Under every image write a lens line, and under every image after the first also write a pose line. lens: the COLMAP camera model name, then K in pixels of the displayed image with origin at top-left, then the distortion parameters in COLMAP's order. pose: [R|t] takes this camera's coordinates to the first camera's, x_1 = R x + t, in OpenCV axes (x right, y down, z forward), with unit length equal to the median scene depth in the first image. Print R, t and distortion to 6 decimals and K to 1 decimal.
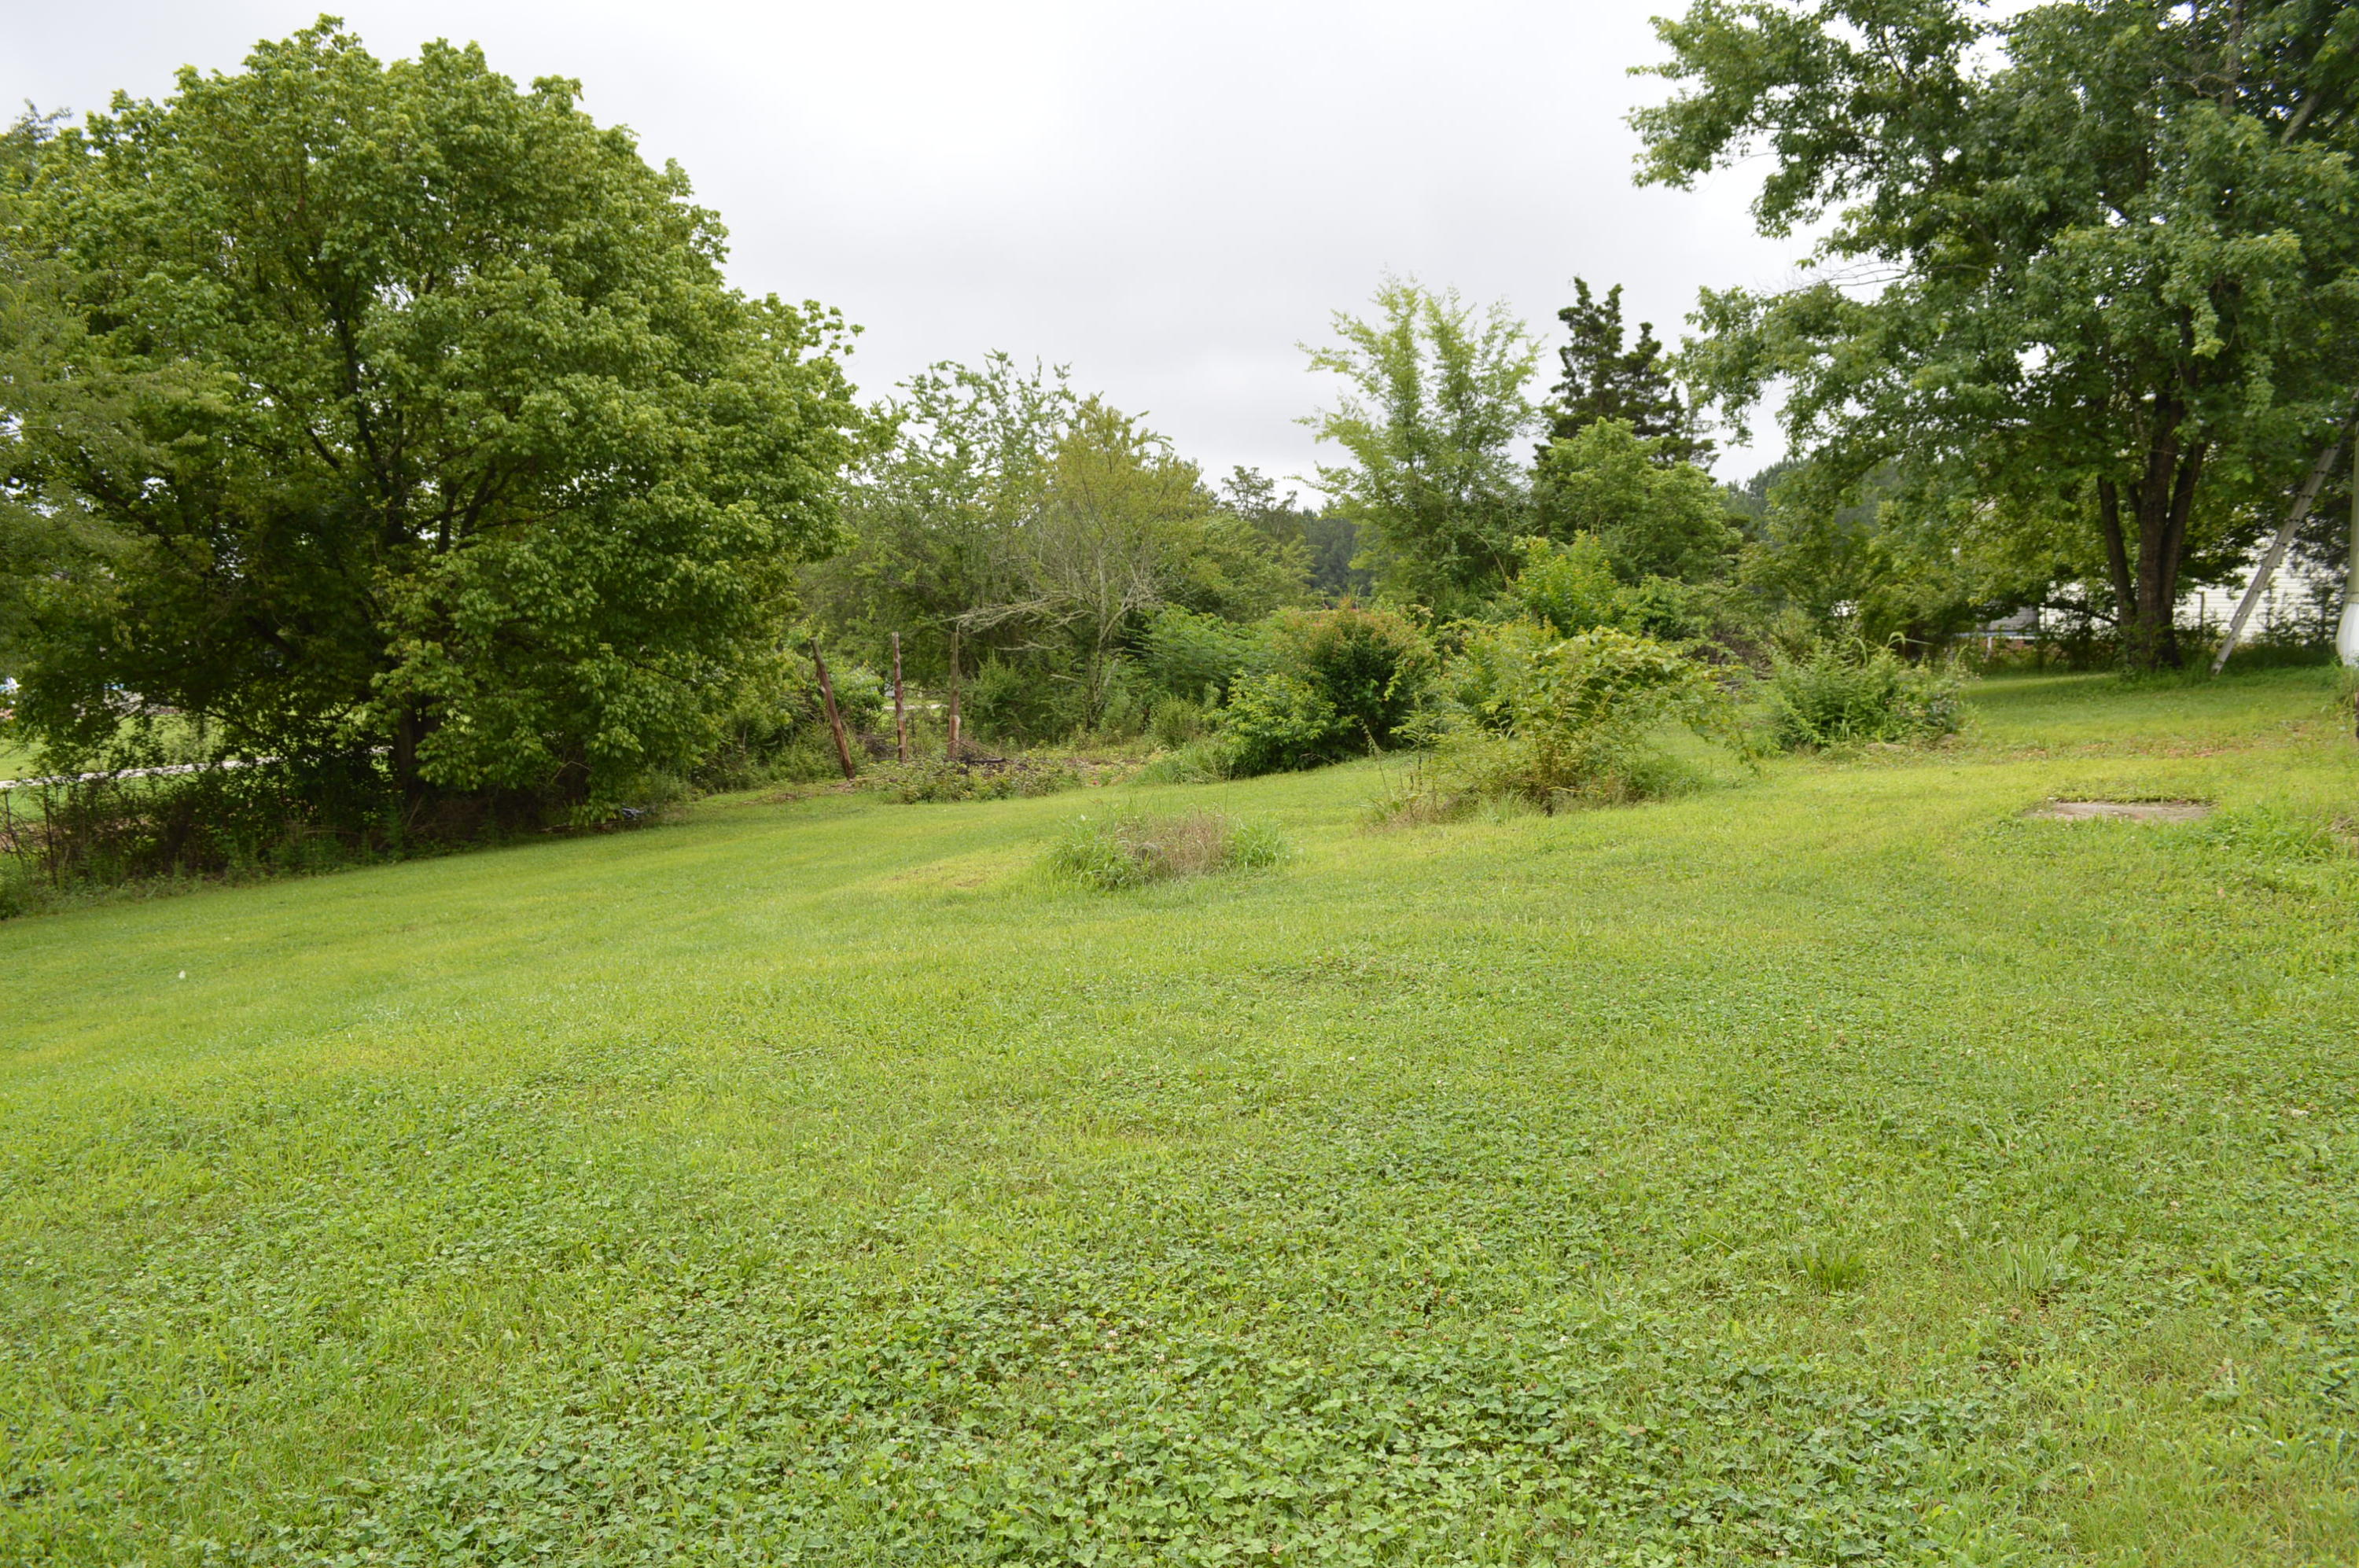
lens RADIAL K [[1869.9, 0, 1174.2], [0, 1869.9, 791.7], [0, 0, 1]] dist [-0.084361, 0.010573]
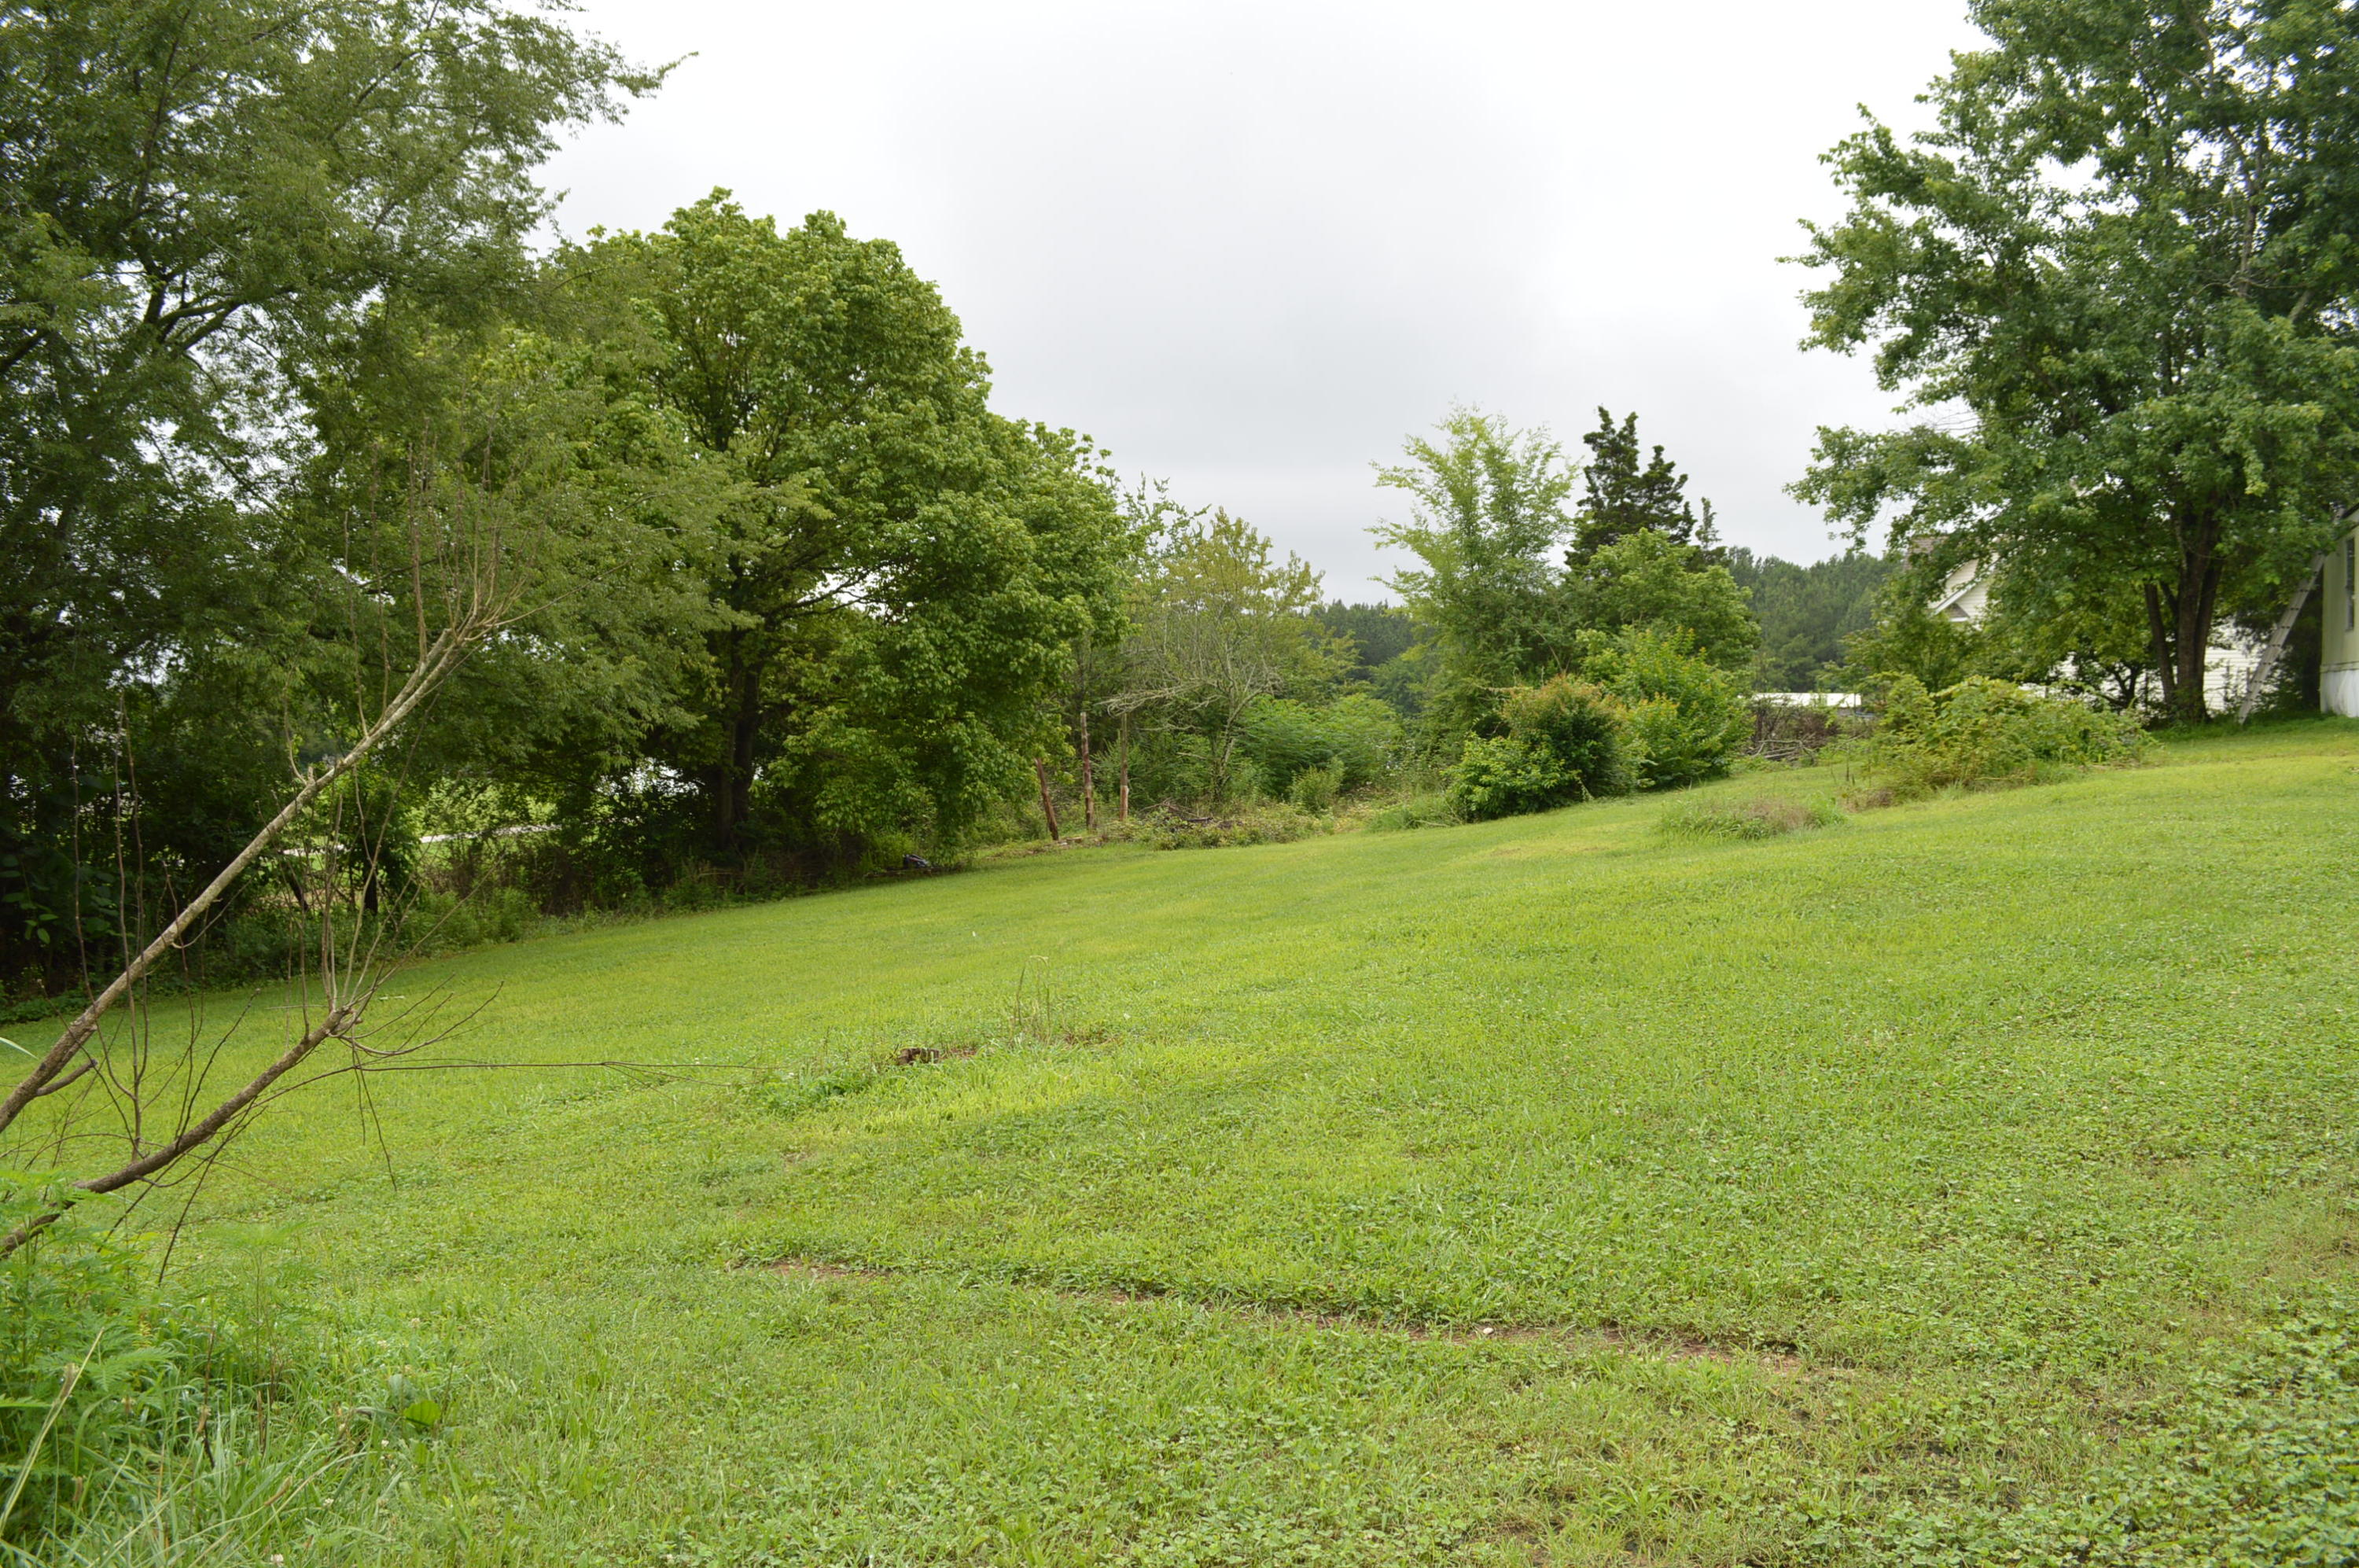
lens RADIAL K [[1803.7, 0, 1179.5], [0, 1803.7, 784.0], [0, 0, 1]] dist [-0.037841, -0.121196]
pose [[0.998070, -0.004630, 0.061933, -0.137121], [0.008018, 0.998478, -0.054574, 0.018258], [-0.061586, 0.054965, 0.996587, -0.099470]]
